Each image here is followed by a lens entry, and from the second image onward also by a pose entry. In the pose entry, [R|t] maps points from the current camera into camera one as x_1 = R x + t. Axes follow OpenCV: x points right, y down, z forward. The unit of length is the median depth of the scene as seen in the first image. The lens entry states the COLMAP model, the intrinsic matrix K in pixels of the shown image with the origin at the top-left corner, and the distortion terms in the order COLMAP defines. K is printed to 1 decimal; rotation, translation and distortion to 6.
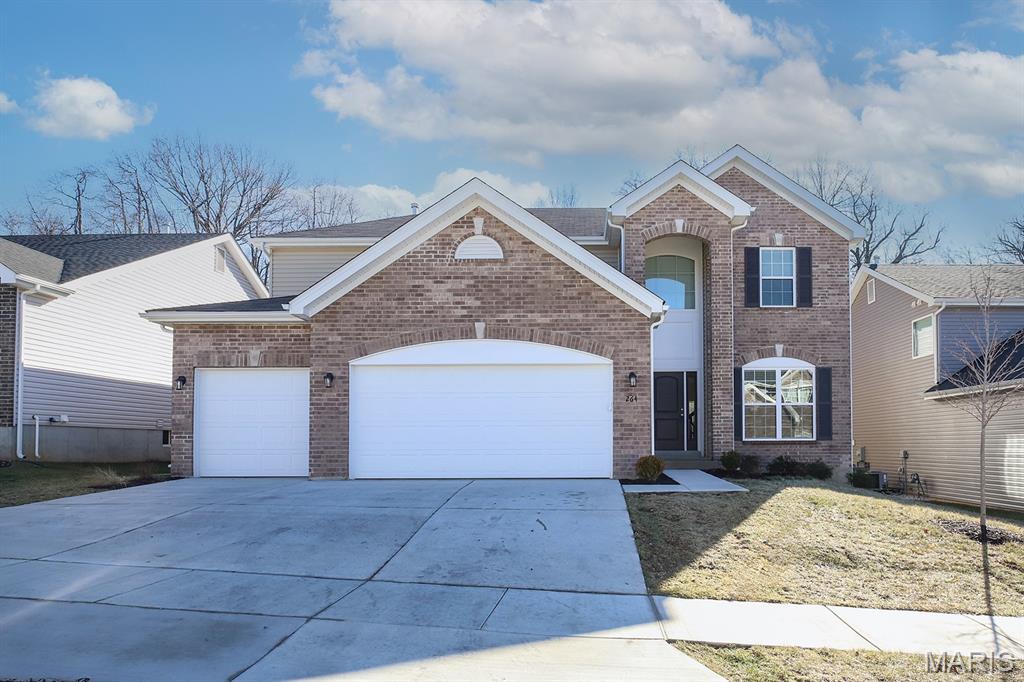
lens RADIAL K [[500.6, 0, 511.6], [0, 500.6, 339.5], [0, 0, 1]] dist [-0.015042, 0.001447]
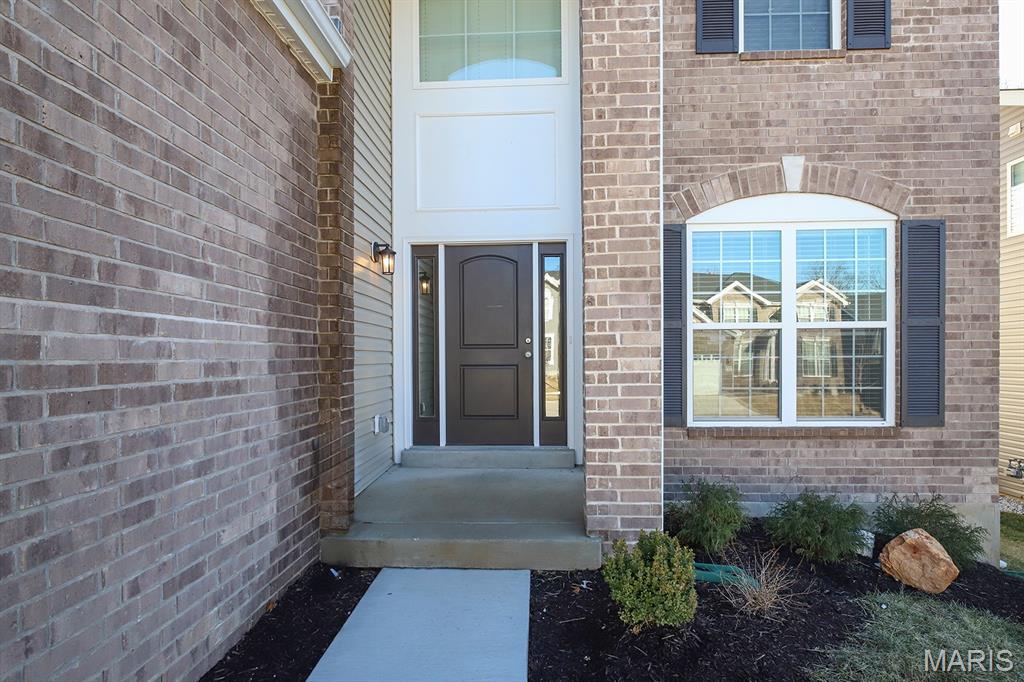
lens RADIAL K [[500.6, 0, 512.0], [0, 500.6, 349.4], [0, 0, 1]] dist [-0.015042, 0.001447]
pose [[0.999459, -0.001136, -0.032860, 0.349328], [0.002001, 0.999653, 0.026278, 0.137299], [0.032819, -0.026329, 0.999114, 0.638058]]
